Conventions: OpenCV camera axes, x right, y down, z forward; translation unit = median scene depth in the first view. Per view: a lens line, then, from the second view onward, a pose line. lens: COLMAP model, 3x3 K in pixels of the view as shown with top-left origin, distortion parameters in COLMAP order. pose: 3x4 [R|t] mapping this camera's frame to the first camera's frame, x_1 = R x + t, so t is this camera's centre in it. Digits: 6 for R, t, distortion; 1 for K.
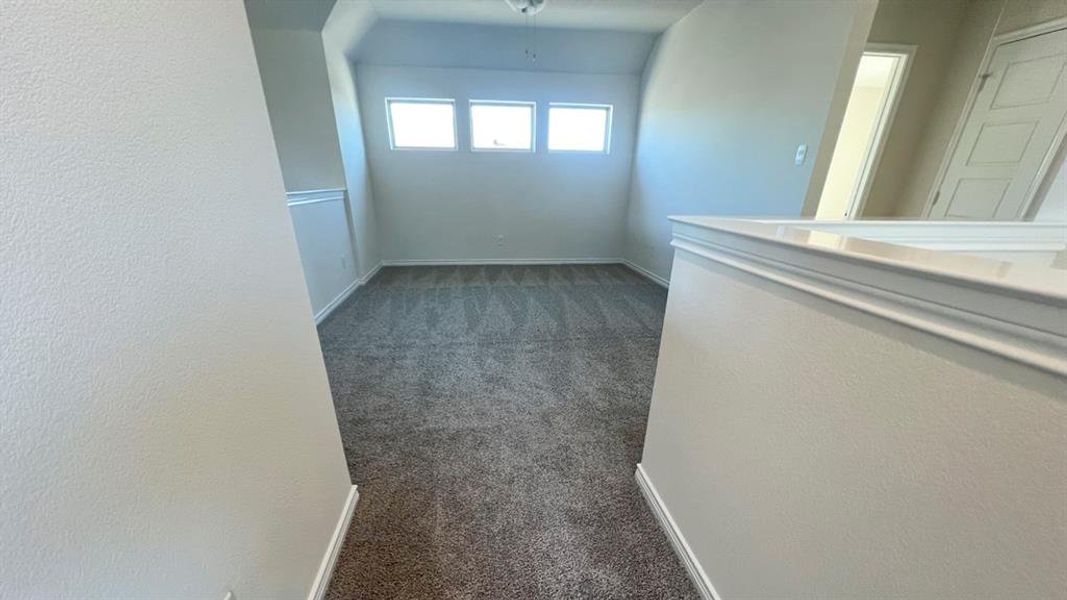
lens RADIAL K [[428.7, 0, 532.0], [0, 428.7, 399.7], [0, 0, 1]] dist [-0.000874, 0.000063]
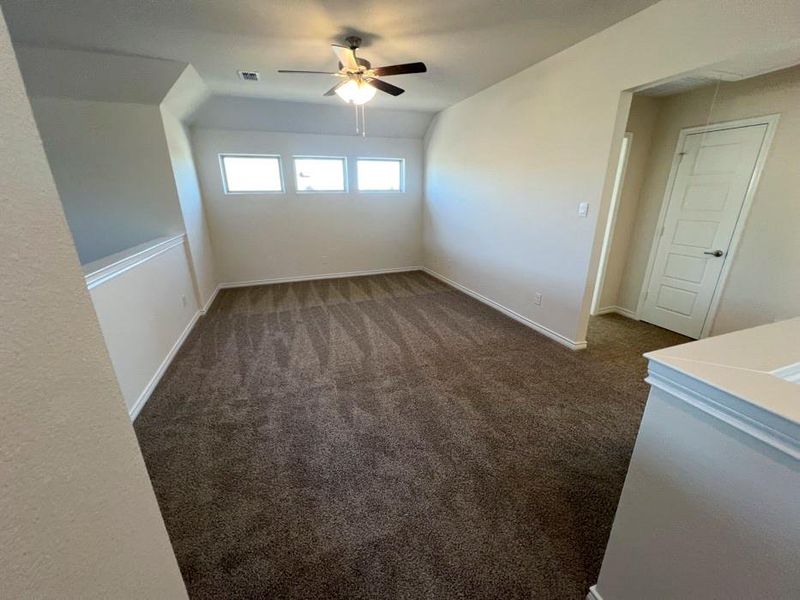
lens RADIAL K [[321.3, 0, 400.0], [0, 321.3, 300.0], [0, 0, 1]] dist [0.000657, 0.000148]
pose [[0.975097, -0.087636, 0.203728, -0.077098], [0.117483, 0.983250, -0.139348, -0.137566], [-0.188103, 0.159812, 0.969060, 0.123142]]
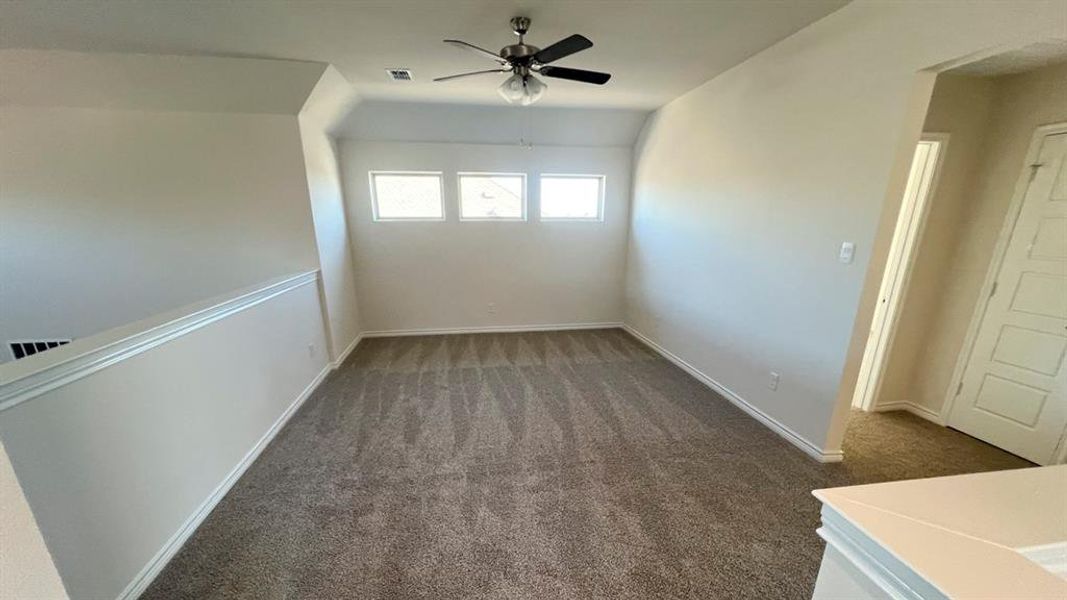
lens RADIAL K [[430.3, 0, 531.9], [0, 430.3, 361.7], [0, 0, 1]] dist [-0.001525, 0.000049]
pose [[0.999430, -0.019527, 0.027525, -0.016232], [0.023527, 0.987876, -0.153454, -0.140968], [-0.024195, 0.154014, 0.987772, 0.119226]]
